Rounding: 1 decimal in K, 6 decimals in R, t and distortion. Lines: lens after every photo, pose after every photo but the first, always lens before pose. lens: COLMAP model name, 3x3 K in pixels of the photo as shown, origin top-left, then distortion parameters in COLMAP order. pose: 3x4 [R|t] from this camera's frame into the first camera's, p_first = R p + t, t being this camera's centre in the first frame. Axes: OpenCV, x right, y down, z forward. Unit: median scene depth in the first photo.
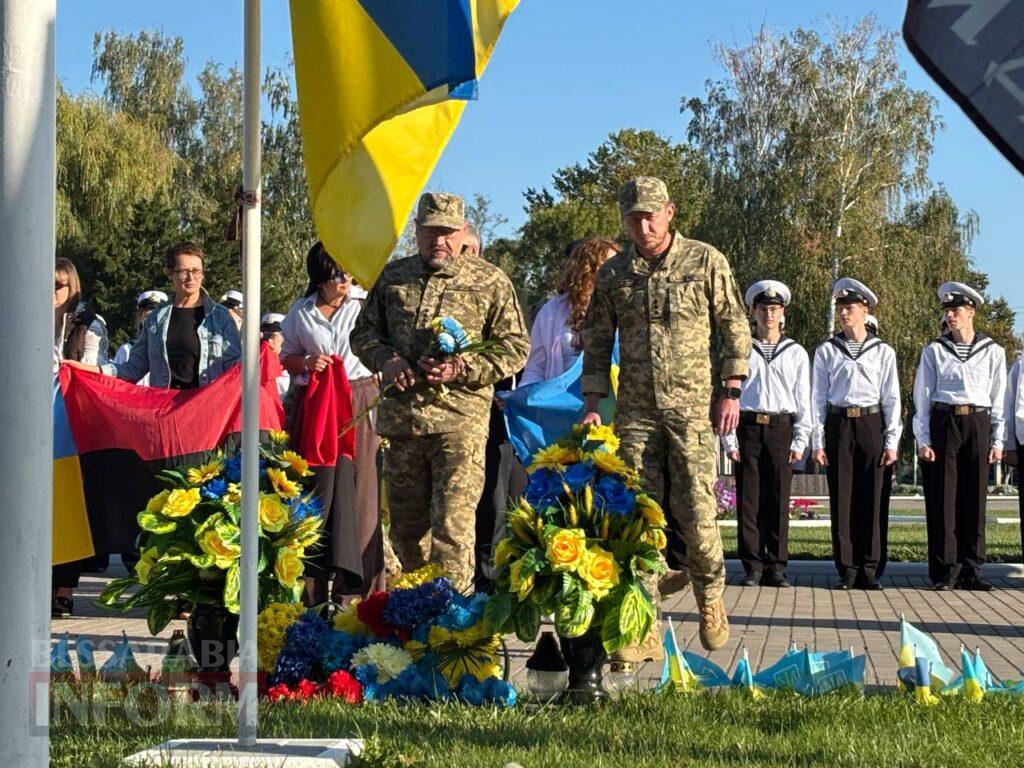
lens RADIAL K [[2801.8, 0, 511.6], [0, 2801.8, 366.6], [0, 0, 1]] dist [0.279040, 0.000000]
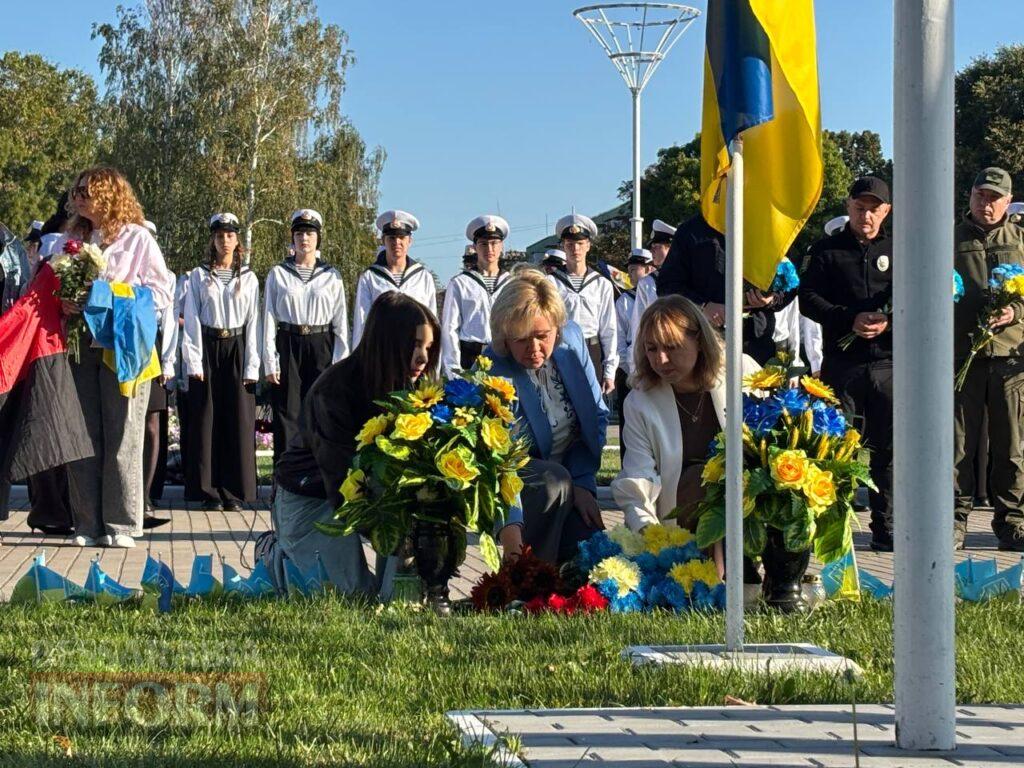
lens RADIAL K [[2801.8, 0, 513.7], [0, 2801.8, 398.6], [0, 0, 1]] dist [0.279040, 0.000000]
pose [[0.973675, -0.001652, 0.227934, -0.136955], [-0.006470, 0.999371, 0.034878, 0.000804], [-0.227848, -0.035435, 0.973052, -0.005038]]
